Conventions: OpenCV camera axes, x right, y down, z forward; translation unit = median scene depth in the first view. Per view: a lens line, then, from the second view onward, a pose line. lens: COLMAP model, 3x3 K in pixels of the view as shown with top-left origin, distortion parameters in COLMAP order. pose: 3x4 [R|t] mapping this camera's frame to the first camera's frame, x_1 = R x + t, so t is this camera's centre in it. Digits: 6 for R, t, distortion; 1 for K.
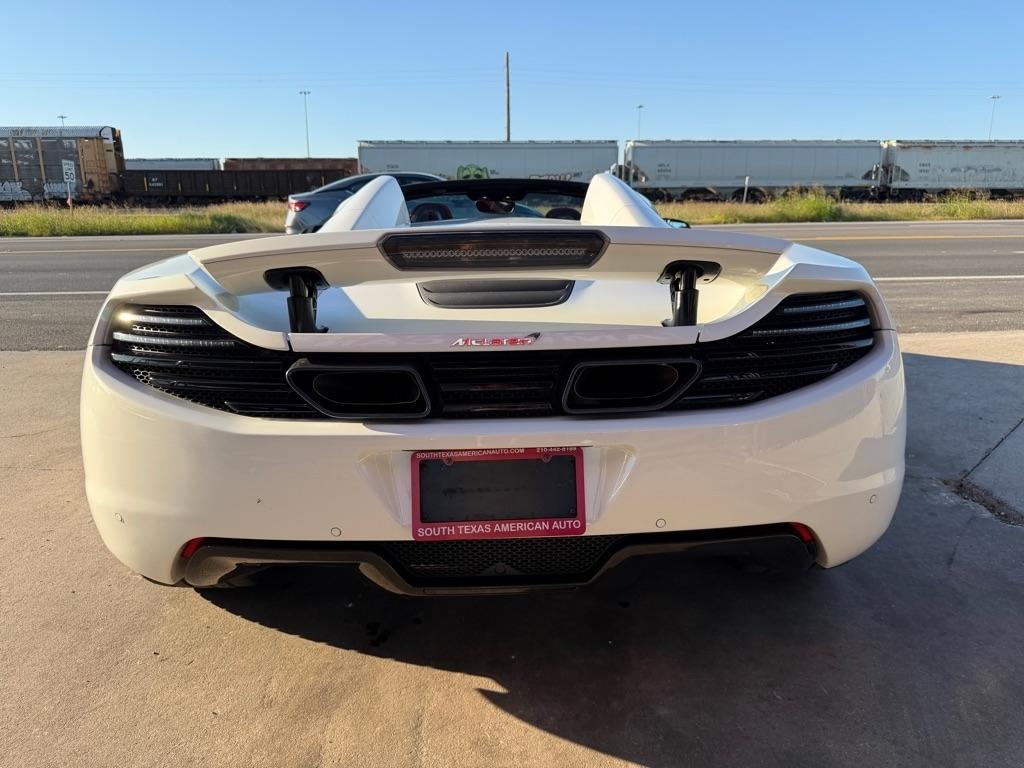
lens RADIAL K [[725.9, 0, 519.3], [0, 725.9, 382.1], [0, 0, 1]] dist [0.017259, -0.023230]
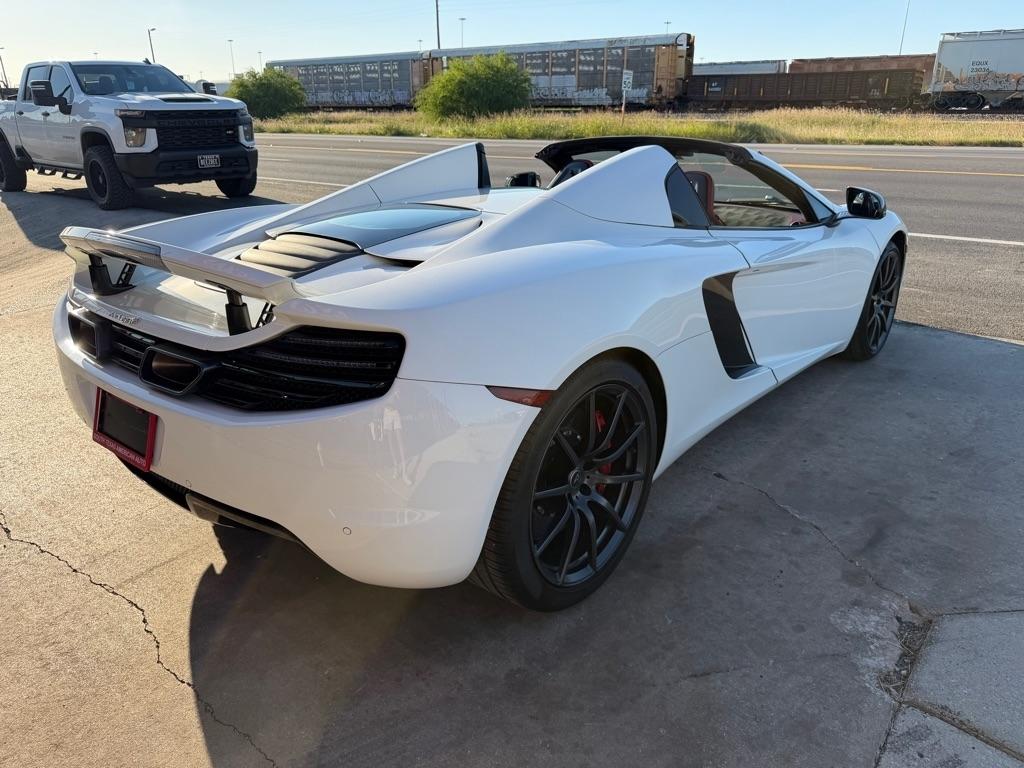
lens RADIAL K [[725.9, 0, 517.4], [0, 725.9, 381.1], [0, 0, 1]] dist [0.017259, -0.023230]
pose [[0.752601, 0.237997, -0.613962, 1.002180], [-0.162429, 0.970684, 0.177169, -0.215785], [0.638129, -0.033612, 0.769196, 0.289243]]
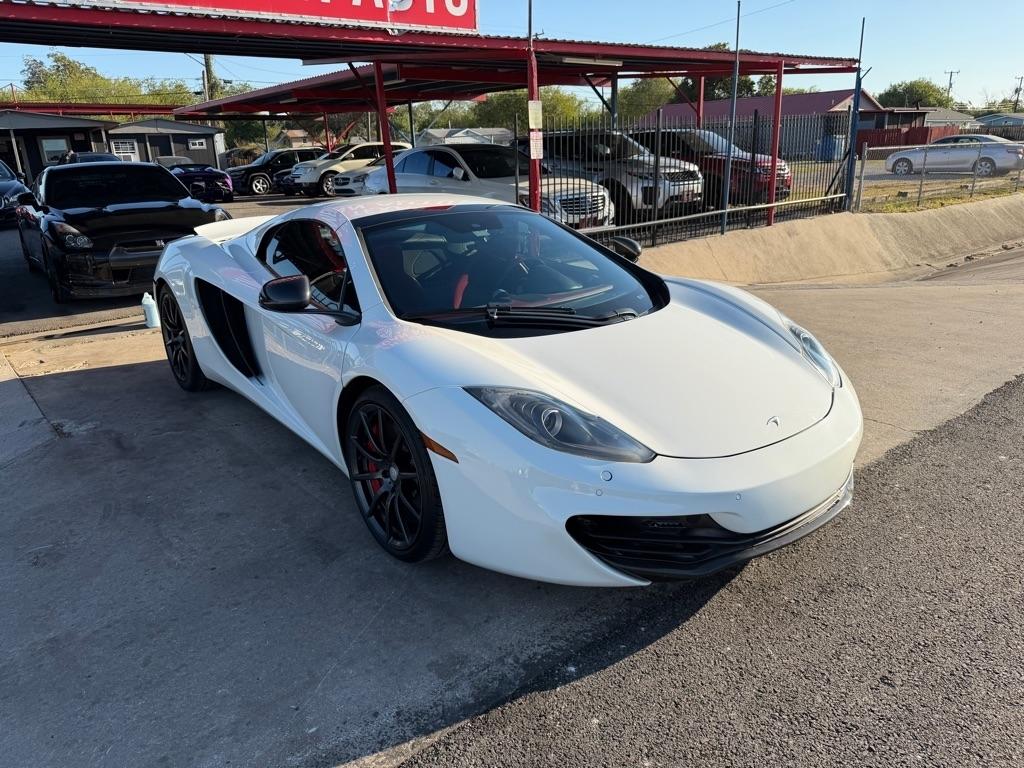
lens RADIAL K [[725.9, 0, 510.9], [0, 725.9, 385.6], [0, 0, 1]] dist [0.017259, -0.023230]
pose [[-0.797052, 0.219532, -0.562596, 1.003976], [-0.105648, 0.866534, 0.487808, -1.101262], [0.594598, 0.448246, -0.667480, 3.585694]]
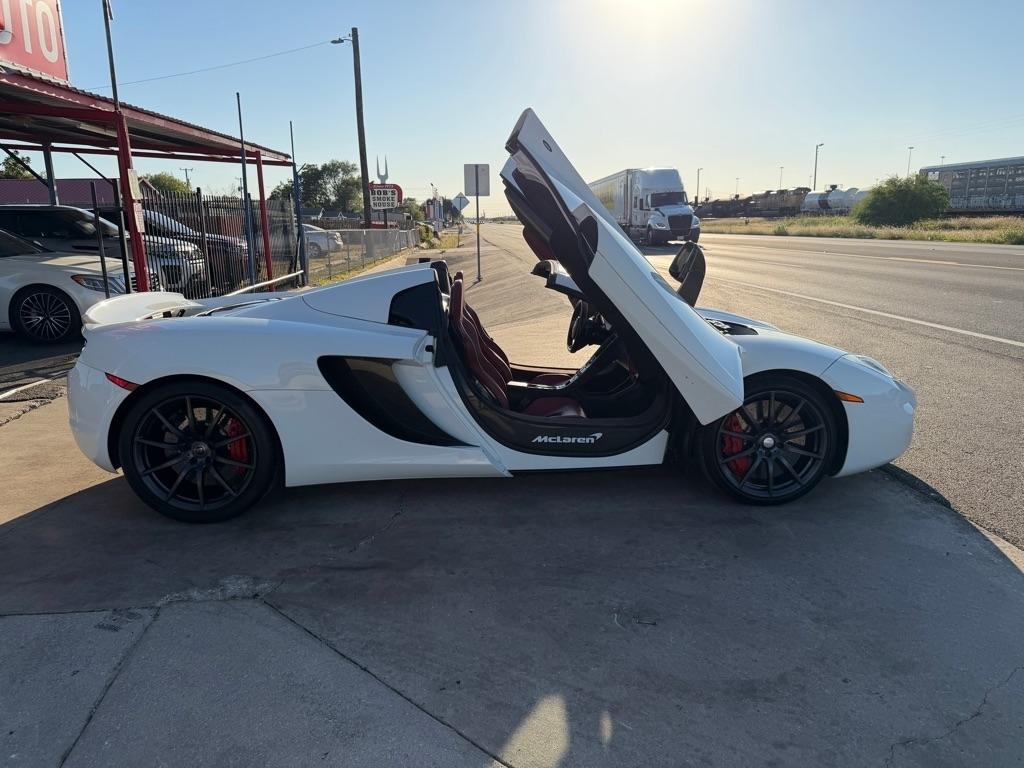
lens RADIAL K [[725.9, 0, 520.0], [0, 725.9, 387.8], [0, 0, 1]] dist [0.017259, -0.023230]
pose [[0.026967, 0.232920, -0.972122, 2.232958], [-0.225406, 0.948847, 0.221091, -0.645812], [0.973892, 0.213160, 0.078090, 1.770072]]
